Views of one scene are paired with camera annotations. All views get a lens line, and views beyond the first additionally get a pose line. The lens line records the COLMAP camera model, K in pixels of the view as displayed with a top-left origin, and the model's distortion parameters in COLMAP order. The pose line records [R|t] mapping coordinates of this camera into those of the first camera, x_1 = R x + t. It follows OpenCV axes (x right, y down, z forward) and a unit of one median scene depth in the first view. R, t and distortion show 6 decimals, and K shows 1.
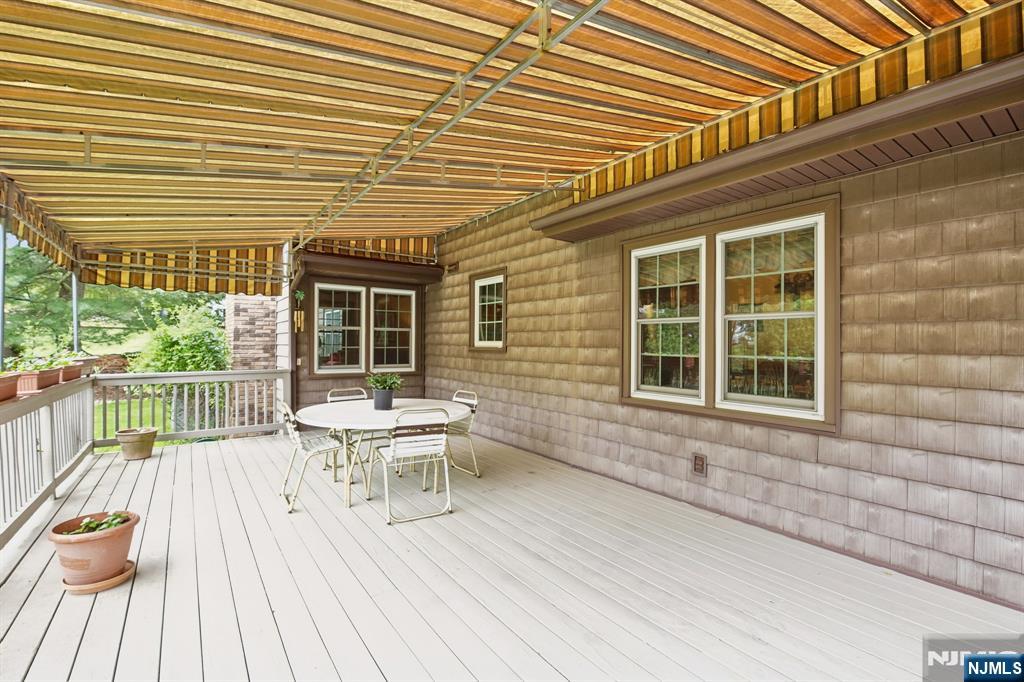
lens RADIAL K [[468.2, 0, 510.0], [0, 468.2, 342.4], [0, 0, 1]] dist [-0.004086, -0.003166]
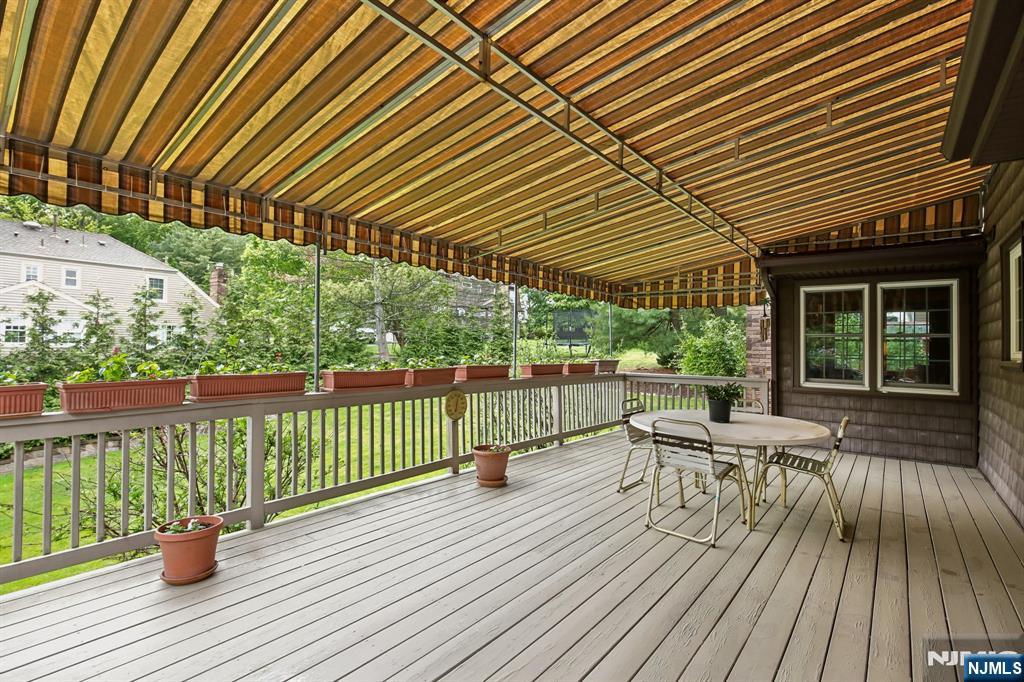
lens RADIAL K [[468.2, 0, 508.6], [0, 468.2, 341.6], [0, 0, 1]] dist [-0.004086, -0.003166]
pose [[0.261013, -0.011768, -0.965264, 0.313253], [-0.015960, 0.999736, -0.016504, 0.004041], [0.965203, 0.019714, 0.260756, 0.212630]]
